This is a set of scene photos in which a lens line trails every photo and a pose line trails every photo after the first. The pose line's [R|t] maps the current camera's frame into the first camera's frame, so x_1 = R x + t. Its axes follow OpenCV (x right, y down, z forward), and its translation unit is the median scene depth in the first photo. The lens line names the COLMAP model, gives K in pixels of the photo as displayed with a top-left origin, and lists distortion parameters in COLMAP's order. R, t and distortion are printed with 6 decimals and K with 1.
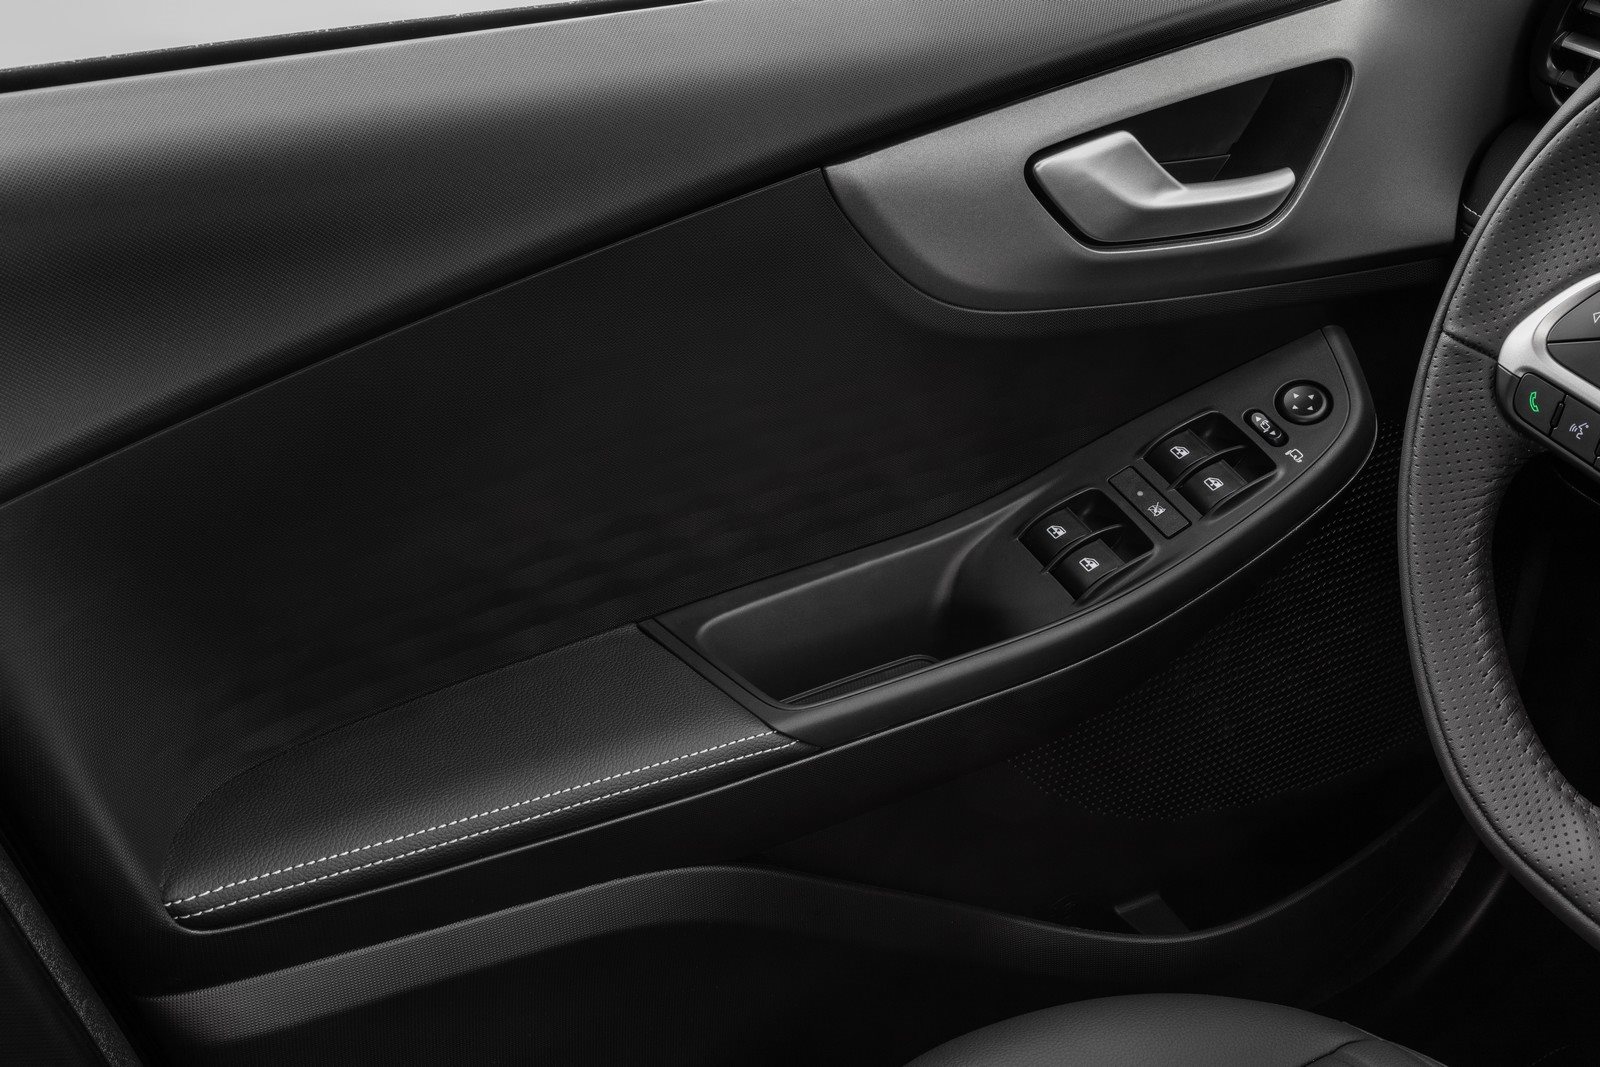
lens RADIAL K [[2198.5, 0, 802.7], [0, 2198.5, 532.0], [0, 0, 1]] dist [0.033489, 0.000000]
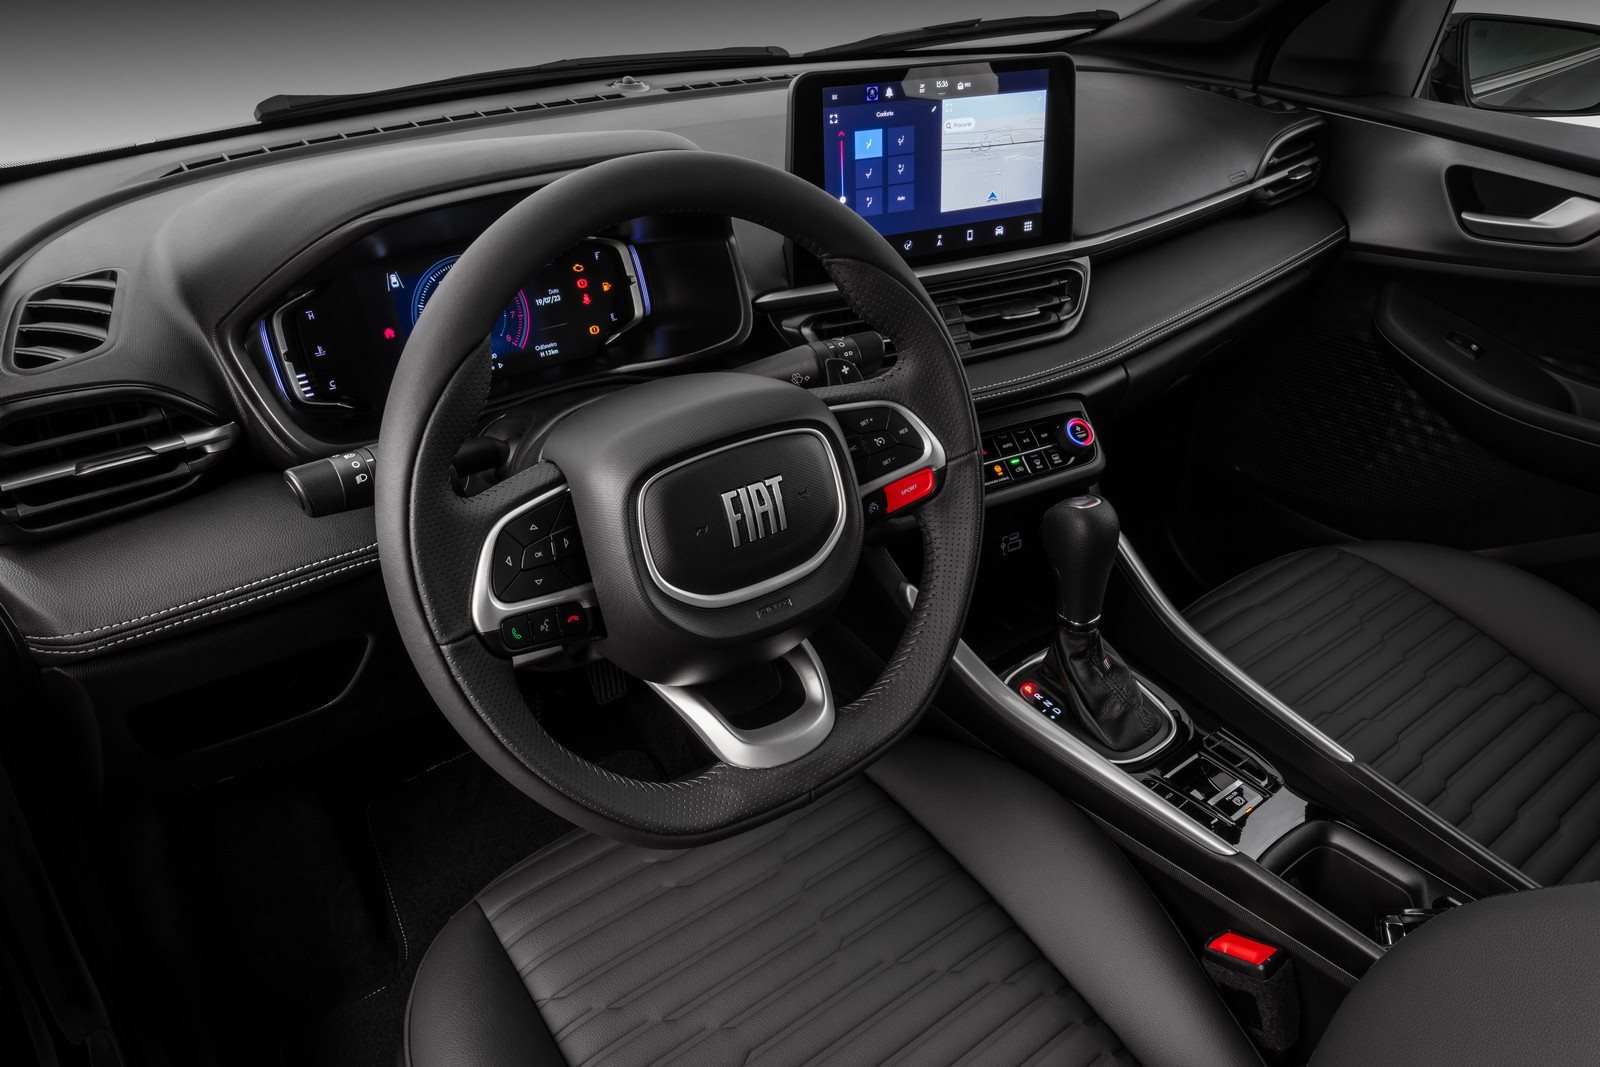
lens RADIAL K [[1207.7, 0, 800.0], [0, 1207.7, 529.2], [0, 0, 1]] dist [-0.000081, 0.000750]
pose [[-0.029251, -0.522531, 0.852118, -0.263932], [0.496634, 0.732220, 0.466056, -0.336622], [-0.867467, 0.436824, 0.238089, 0.561747]]
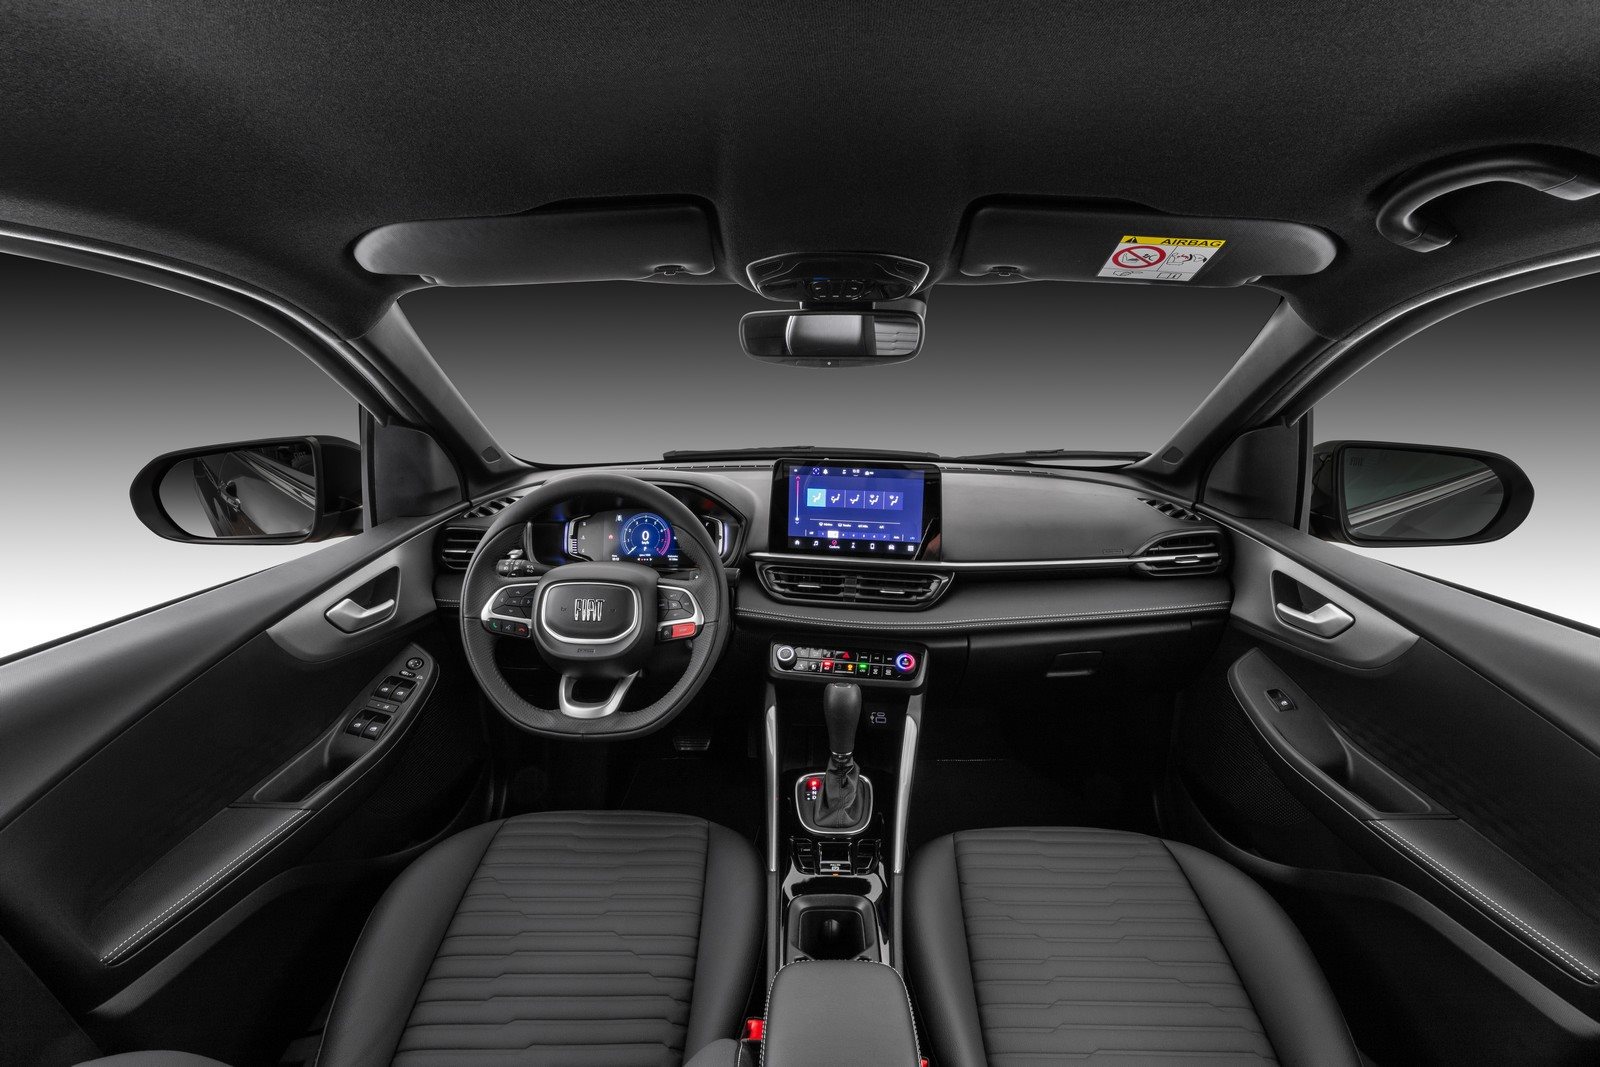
lens RADIAL K [[781.9, 0, 802.5], [0, 781.9, 534.4], [0, 0, 1]] dist [-0.001264, -0.000567]
pose [[0.618726, -0.229433, 0.751358, -0.305605], [0.414578, 0.907746, -0.064208, 0.099316], [-0.667310, 0.351224, 0.656764, -0.310277]]
